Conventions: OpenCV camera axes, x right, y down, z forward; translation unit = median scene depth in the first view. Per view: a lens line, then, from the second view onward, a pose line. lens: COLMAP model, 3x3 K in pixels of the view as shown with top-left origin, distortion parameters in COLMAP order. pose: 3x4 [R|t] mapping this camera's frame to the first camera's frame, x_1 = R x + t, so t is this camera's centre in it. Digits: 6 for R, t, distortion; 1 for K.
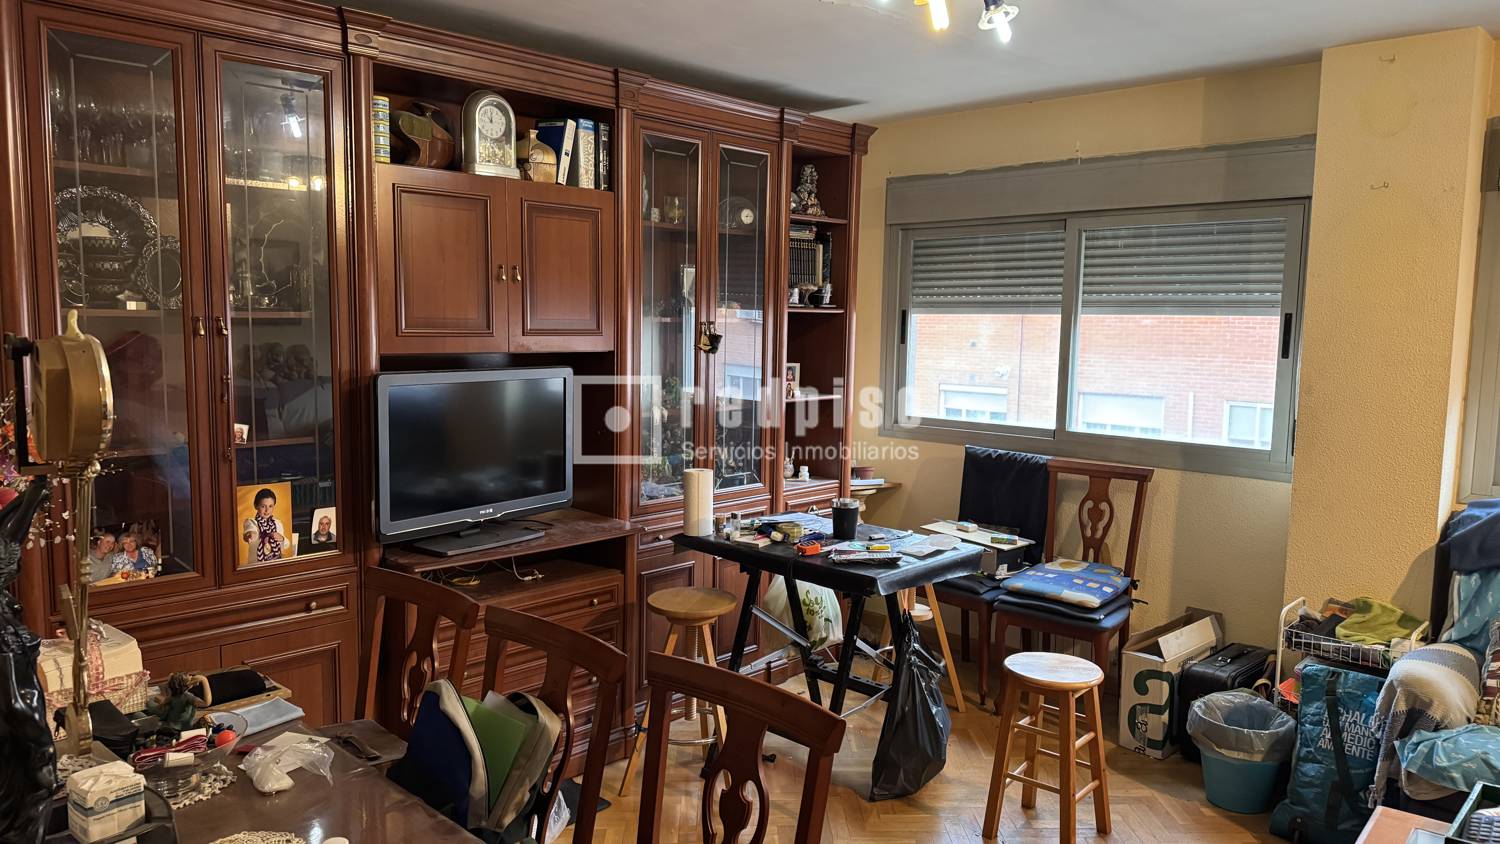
lens RADIAL K [[1057.4, 0, 749.7], [0, 1057.4, 430.6], [0, 0, 1]] dist [0.060940, -0.069021]
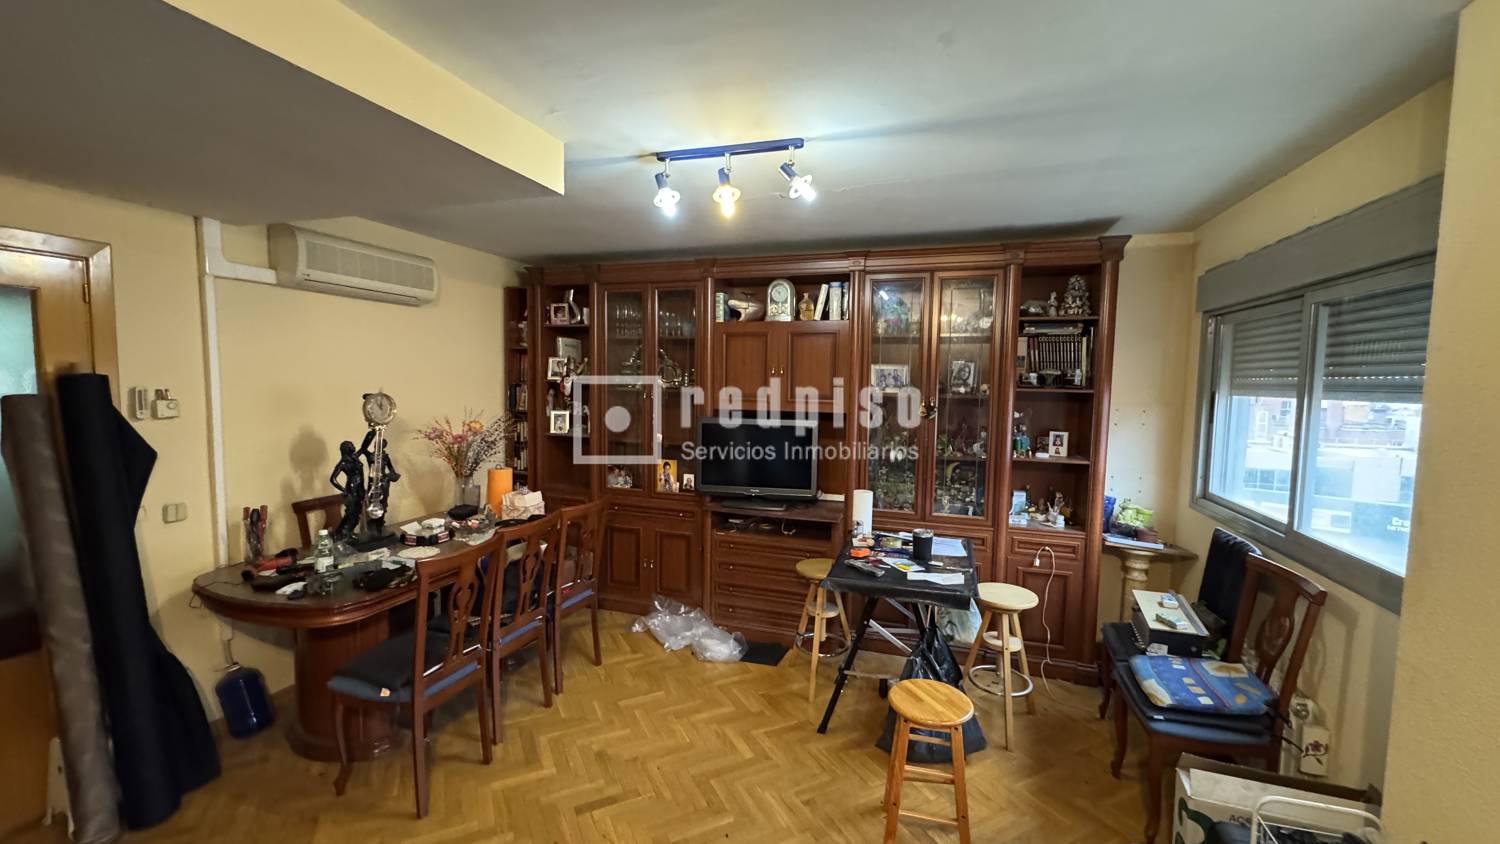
lens RADIAL K [[604.1, 0, 747.5], [0, 604.1, 422.3], [0, 0, 1]] dist [-0.001972, 0.000132]
pose [[0.424223, 0.056256, -0.903809, 0.723189], [-0.107782, 0.994110, 0.011286, -0.058268], [0.899121, 0.092627, 0.427788, 0.475895]]
